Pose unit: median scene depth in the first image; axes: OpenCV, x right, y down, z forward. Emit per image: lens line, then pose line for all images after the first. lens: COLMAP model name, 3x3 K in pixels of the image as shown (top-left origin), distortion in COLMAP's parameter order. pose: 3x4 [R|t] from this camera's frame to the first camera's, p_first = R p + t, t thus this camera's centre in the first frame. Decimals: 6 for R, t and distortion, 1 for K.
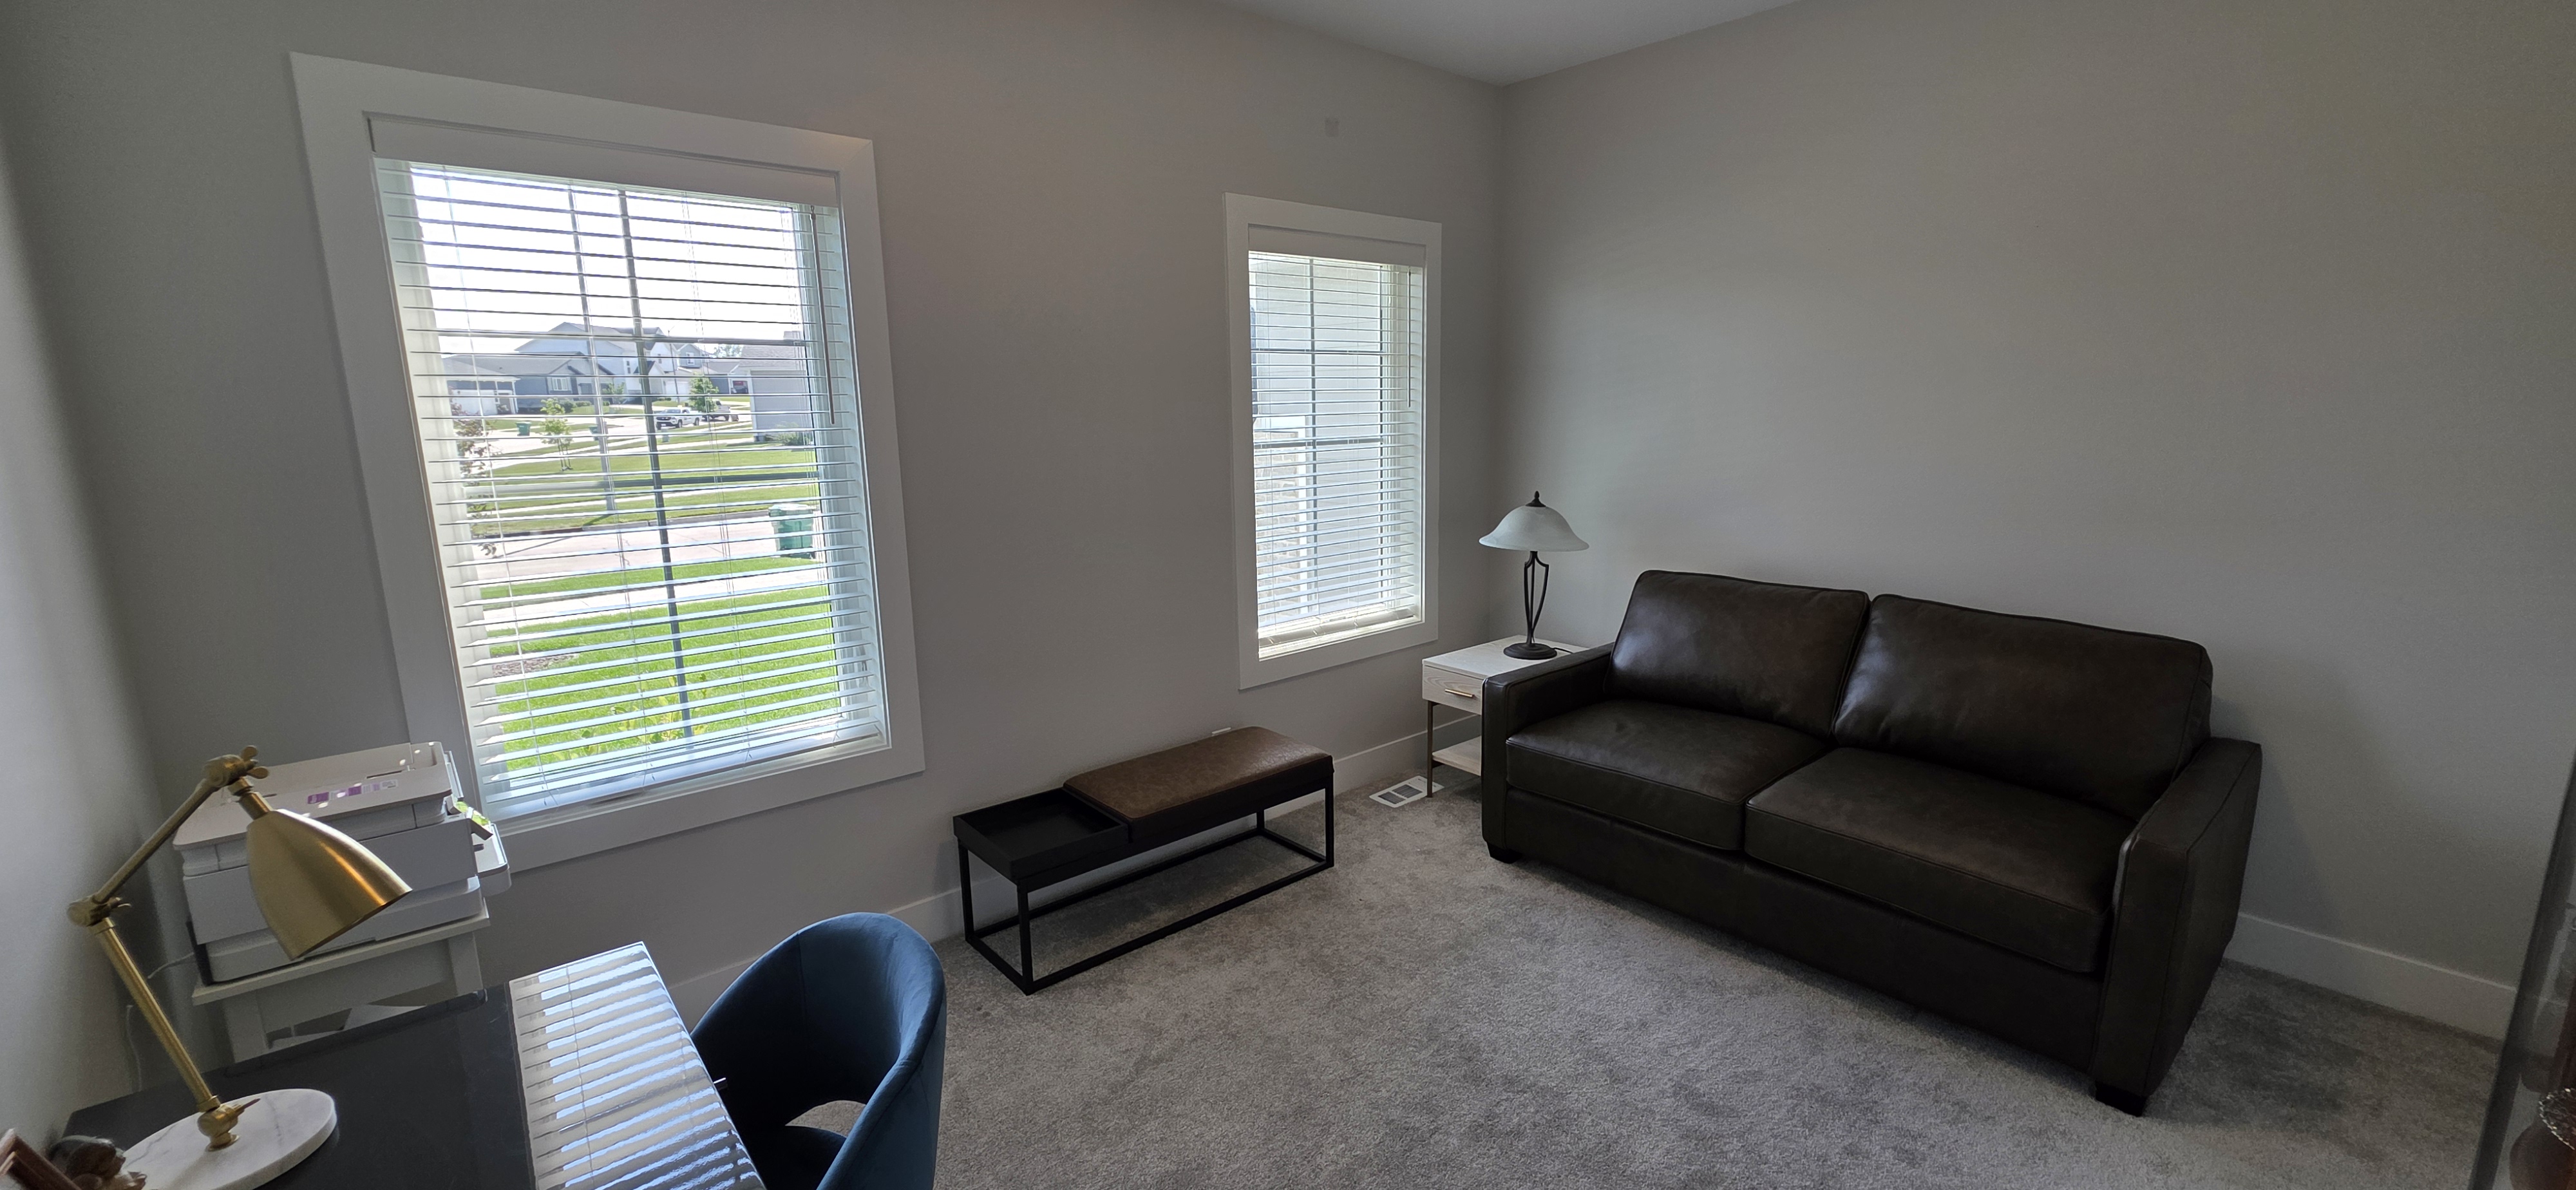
lens RADIAL K [[1030.8, 0, 1304.7], [0, 1030.8, 588.5], [0, 0, 1]] dist [0.002416, -0.000118]
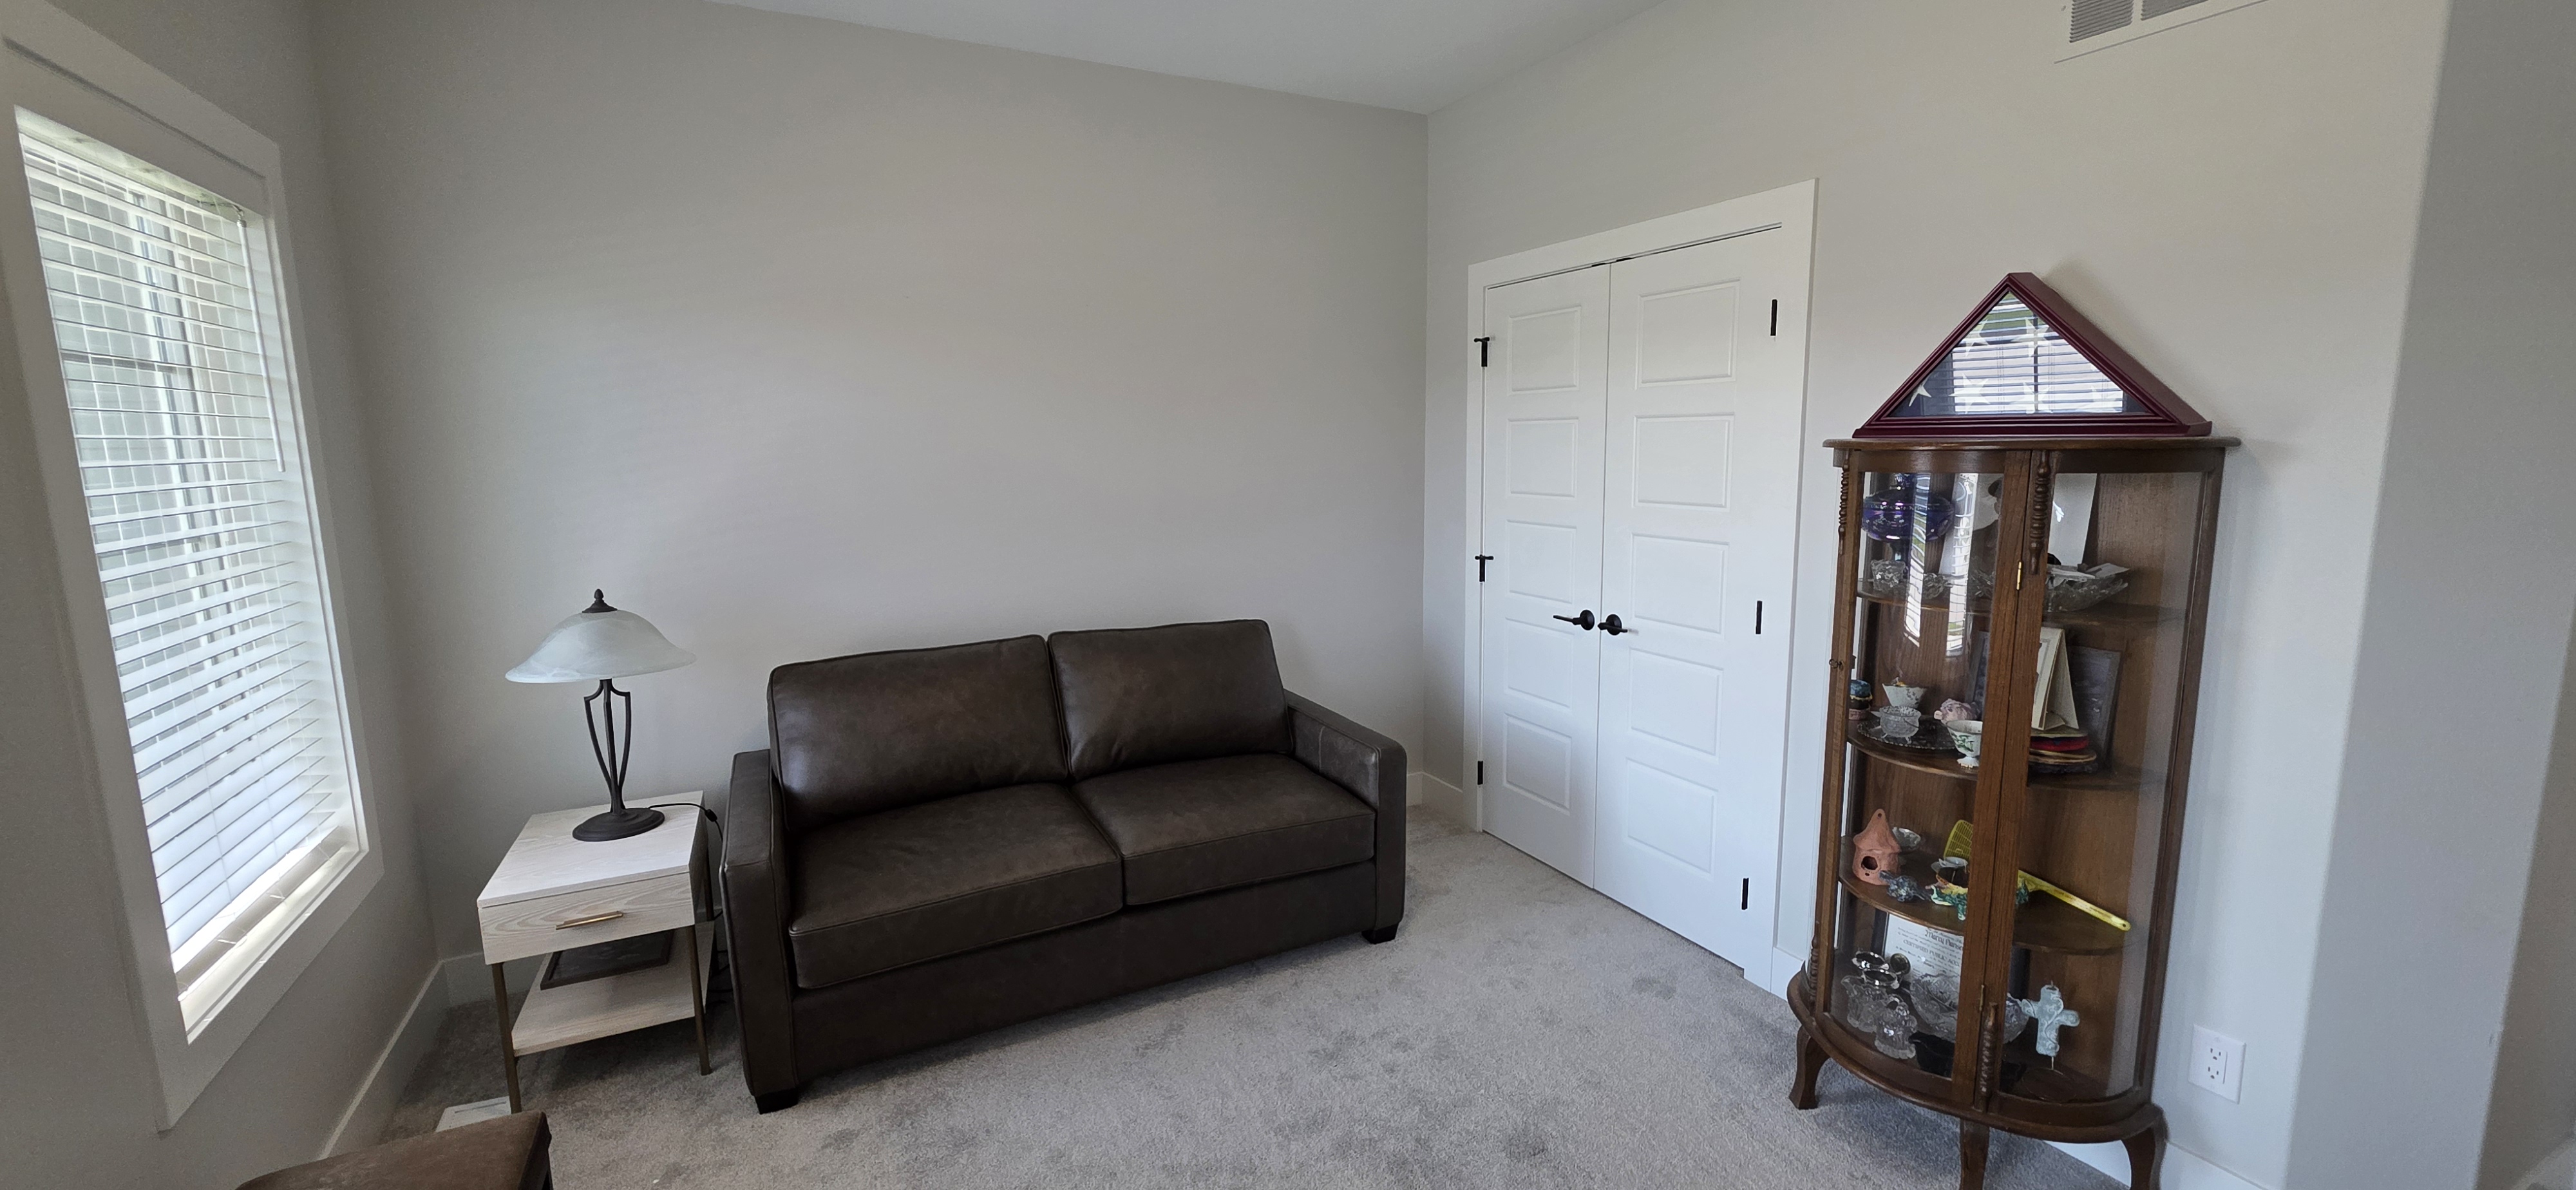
lens RADIAL K [[1030.8, 0, 1304.7], [0, 1030.8, 588.5], [0, 0, 1]] dist [0.002416, -0.000118]
pose [[0.245529, -0.130115, 0.960617, -0.379901], [0.188379, 0.978464, 0.084384, -0.078861], [-0.950910, 0.160242, 0.264752, 0.461559]]
